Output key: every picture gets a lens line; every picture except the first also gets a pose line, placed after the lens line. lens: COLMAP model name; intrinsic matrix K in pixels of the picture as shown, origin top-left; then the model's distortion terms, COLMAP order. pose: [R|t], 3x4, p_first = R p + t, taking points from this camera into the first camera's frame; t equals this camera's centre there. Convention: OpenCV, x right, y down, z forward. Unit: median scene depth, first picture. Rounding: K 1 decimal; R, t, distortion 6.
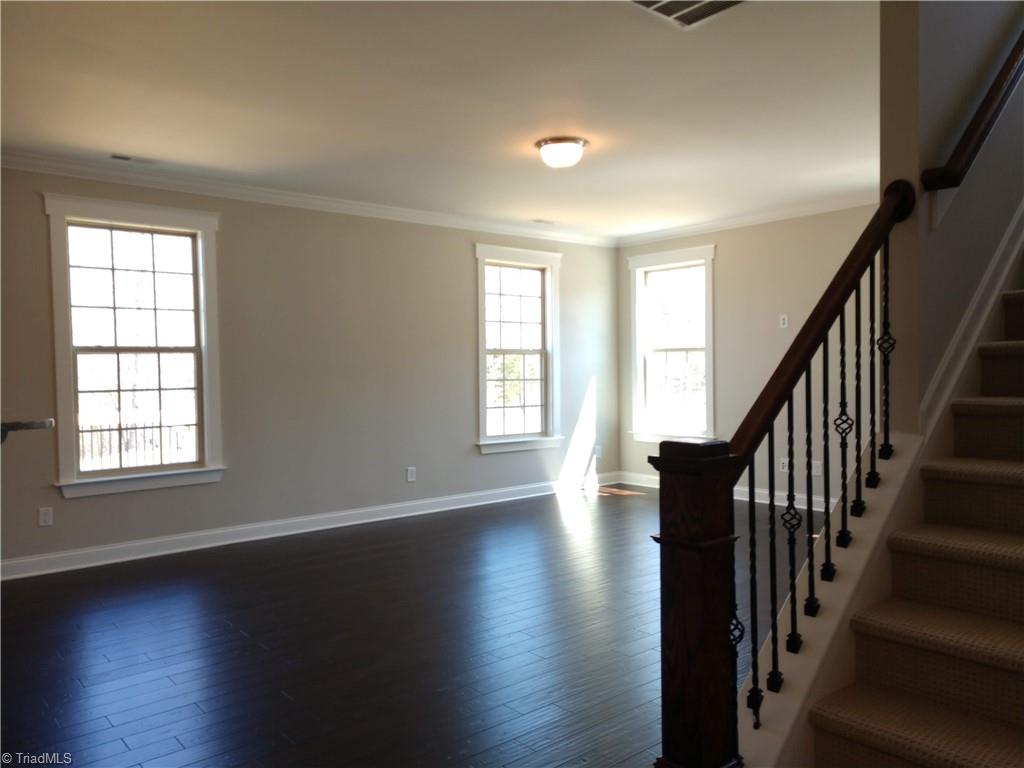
lens RADIAL K [[795.3, 0, 516.1], [0, 795.3, 381.2], [0, 0, 1]] dist [0.022497, 0.006863]
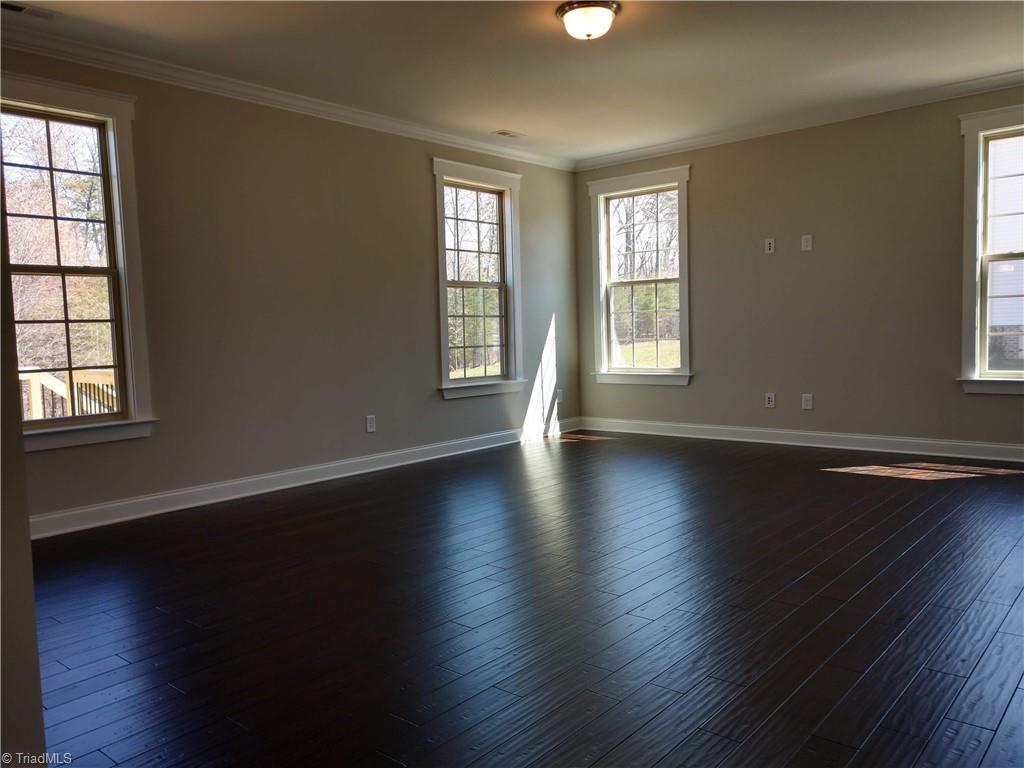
lens RADIAL K [[795.3, 0, 510.4], [0, 795.3, 387.3], [0, 0, 1]] dist [0.022497, 0.006863]
pose [[0.986597, -0.027694, 0.160810, -0.110106], [0.019279, 0.998373, 0.053659, 0.031270], [-0.162035, -0.049840, 0.985526, 0.113895]]
